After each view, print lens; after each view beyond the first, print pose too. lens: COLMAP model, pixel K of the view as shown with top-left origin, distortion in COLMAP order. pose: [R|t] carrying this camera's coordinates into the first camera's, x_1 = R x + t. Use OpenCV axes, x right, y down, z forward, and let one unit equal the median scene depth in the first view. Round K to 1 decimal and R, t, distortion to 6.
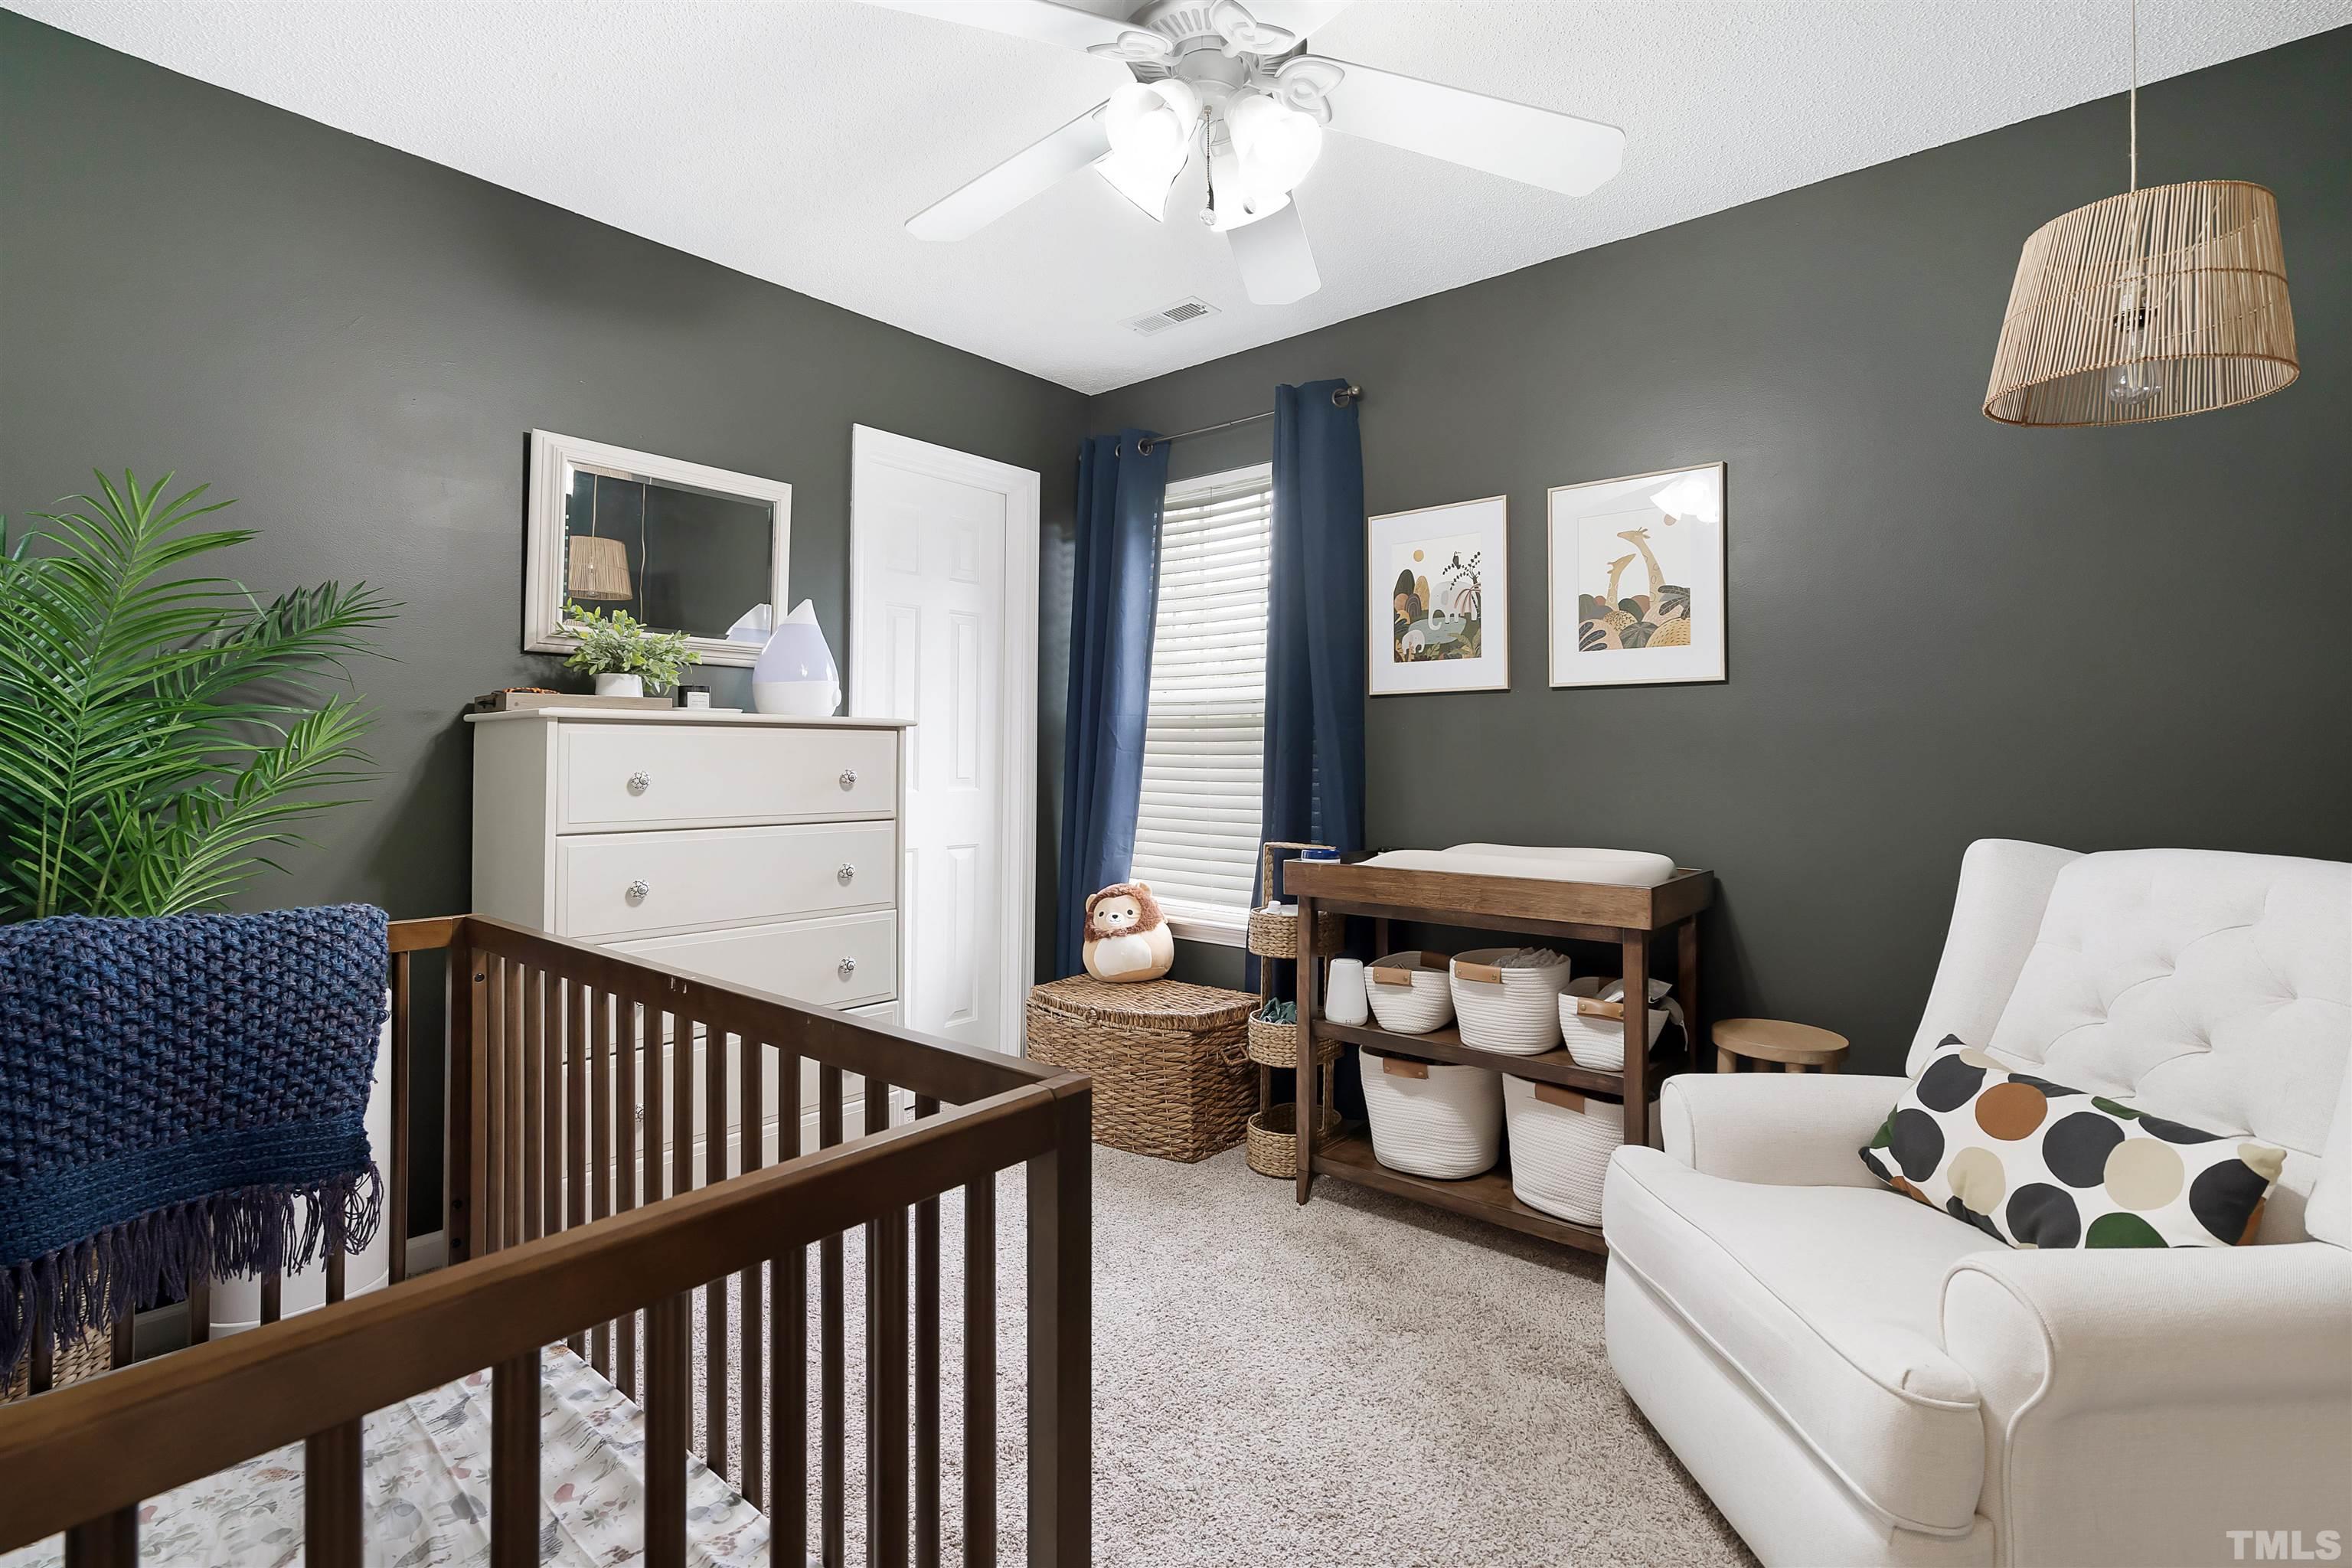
lens RADIAL K [[1085.8, 0, 1155.0], [0, 1085.8, 783.9], [0, 0, 1]] dist [-0.002922, 0.001343]
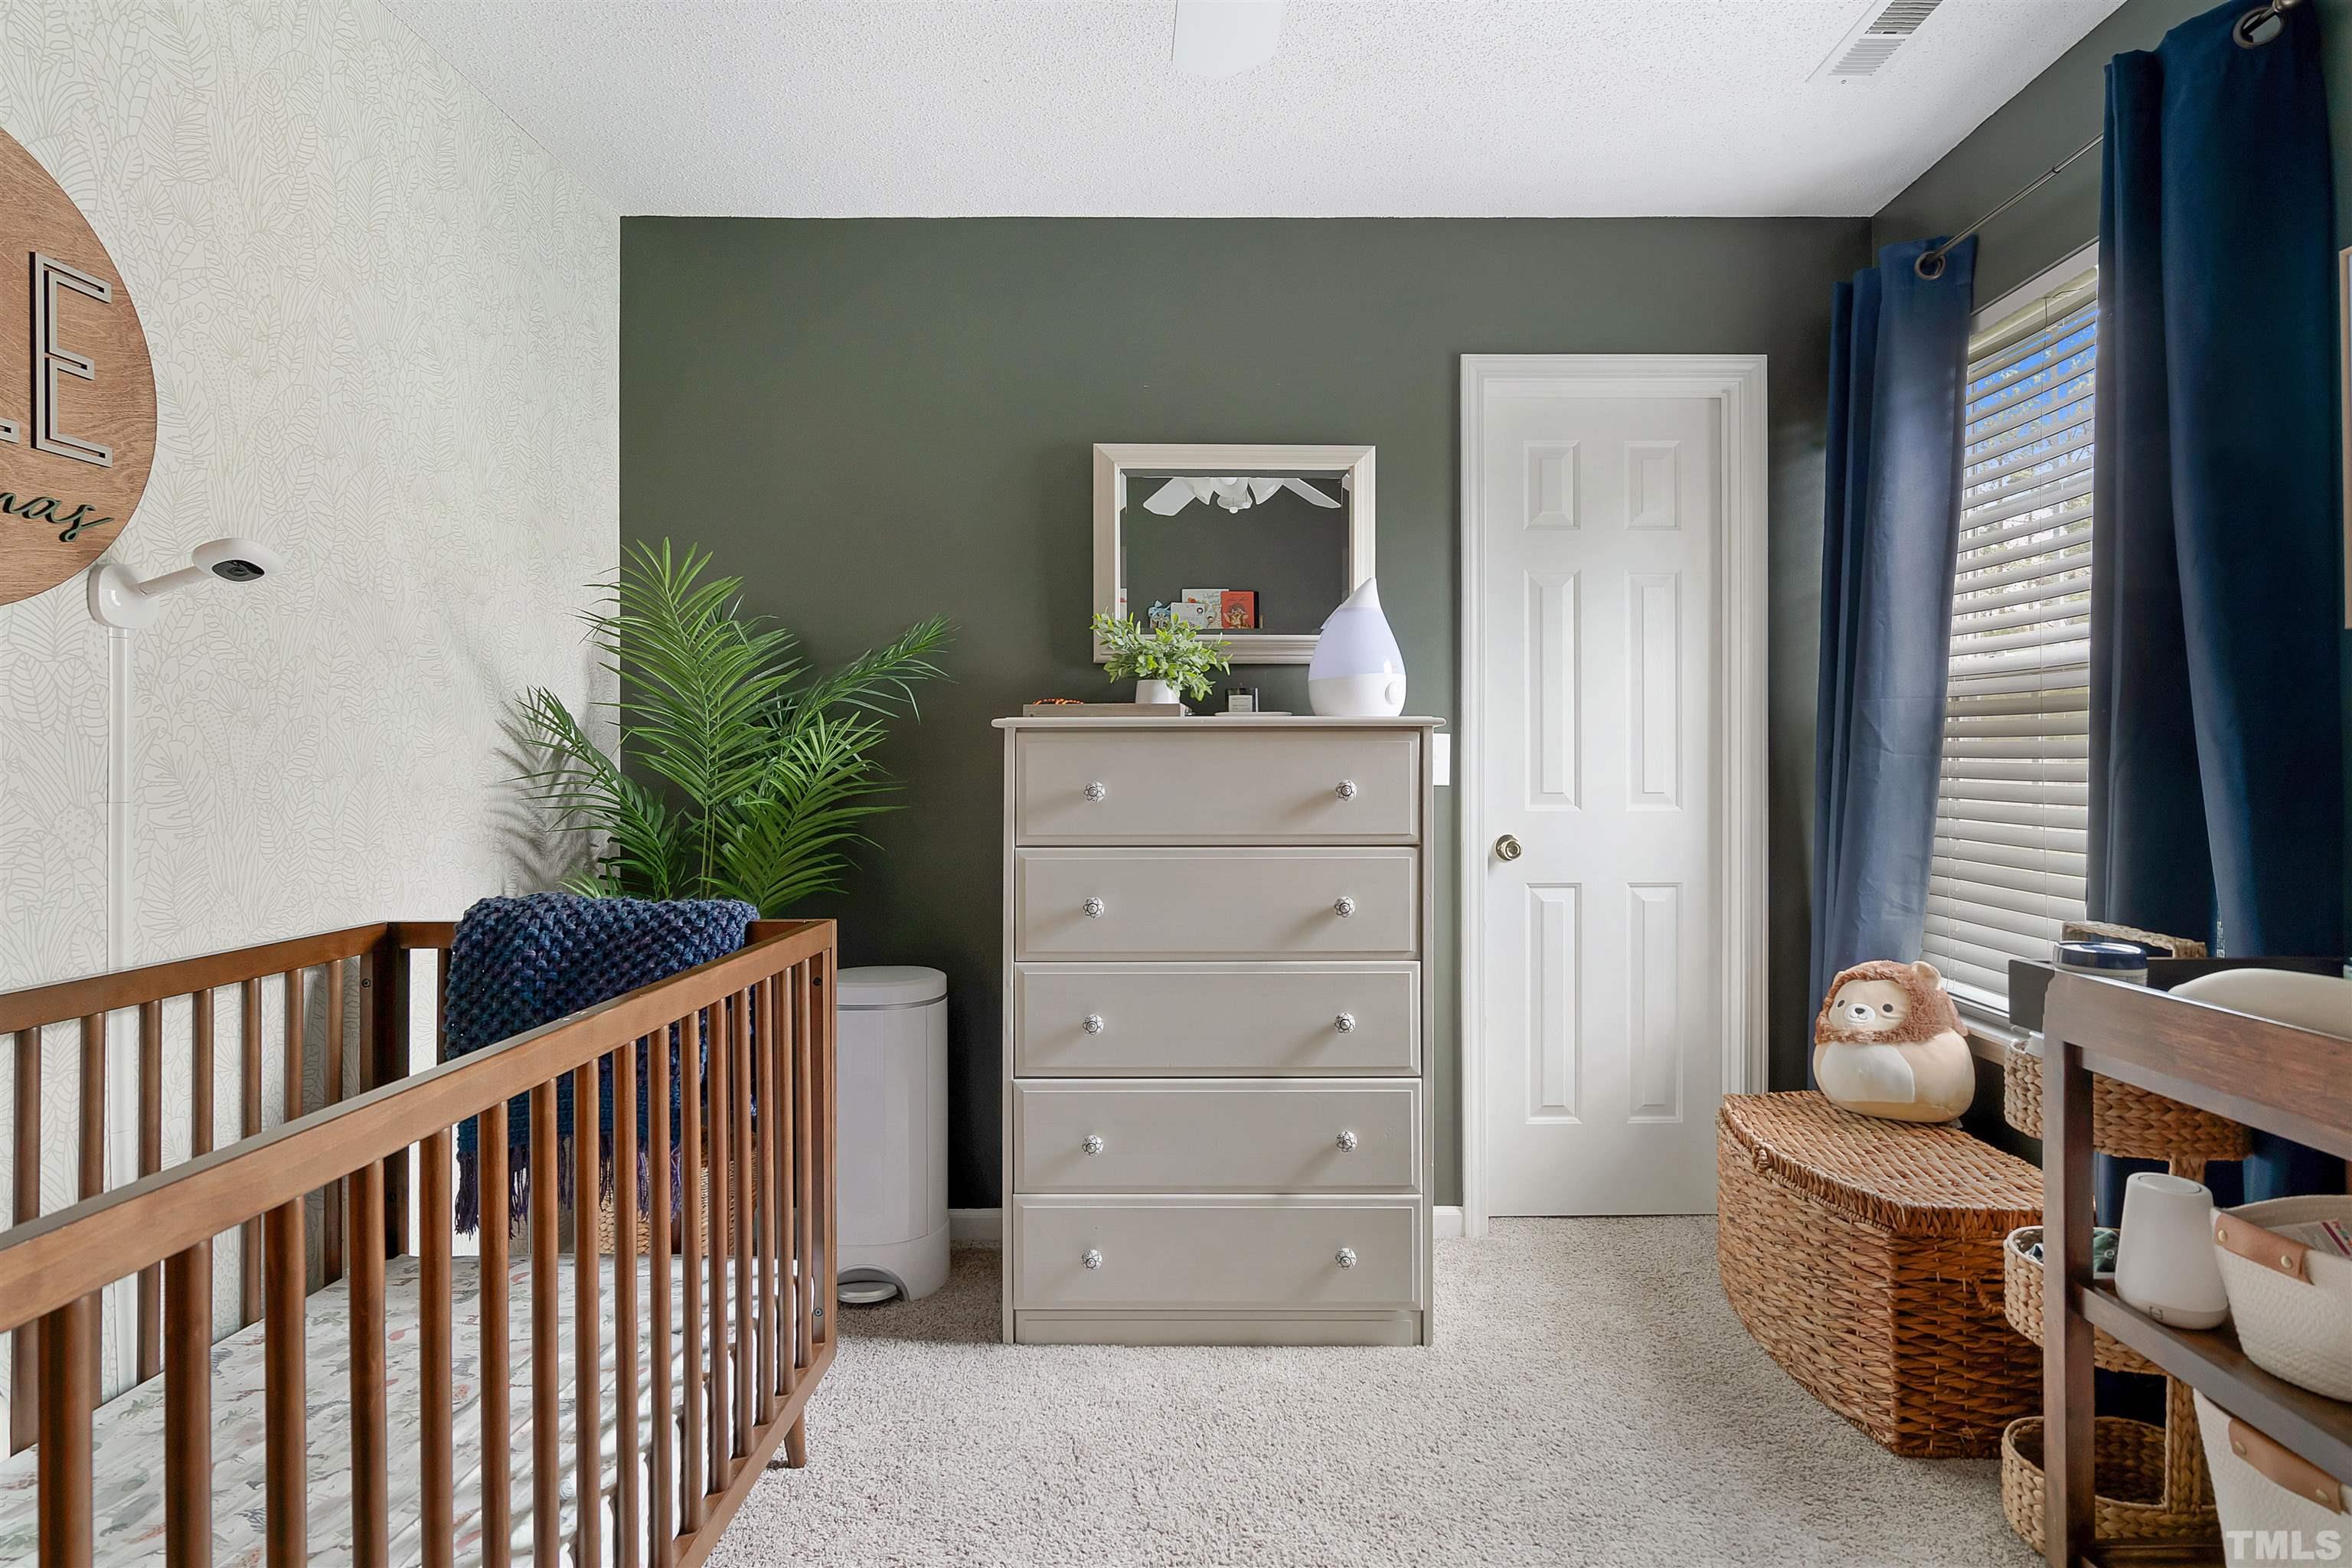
lens RADIAL K [[1131.5, 0, 1183.4], [0, 1131.5, 771.5], [0, 0, 1]] dist [-0.005170, 0.002184]
pose [[0.670060, 0.000040, -0.742307, 0.193519], [-0.013517, 0.999835, -0.012149, -0.006360], [0.742184, 0.018174, 0.669950, 0.253751]]
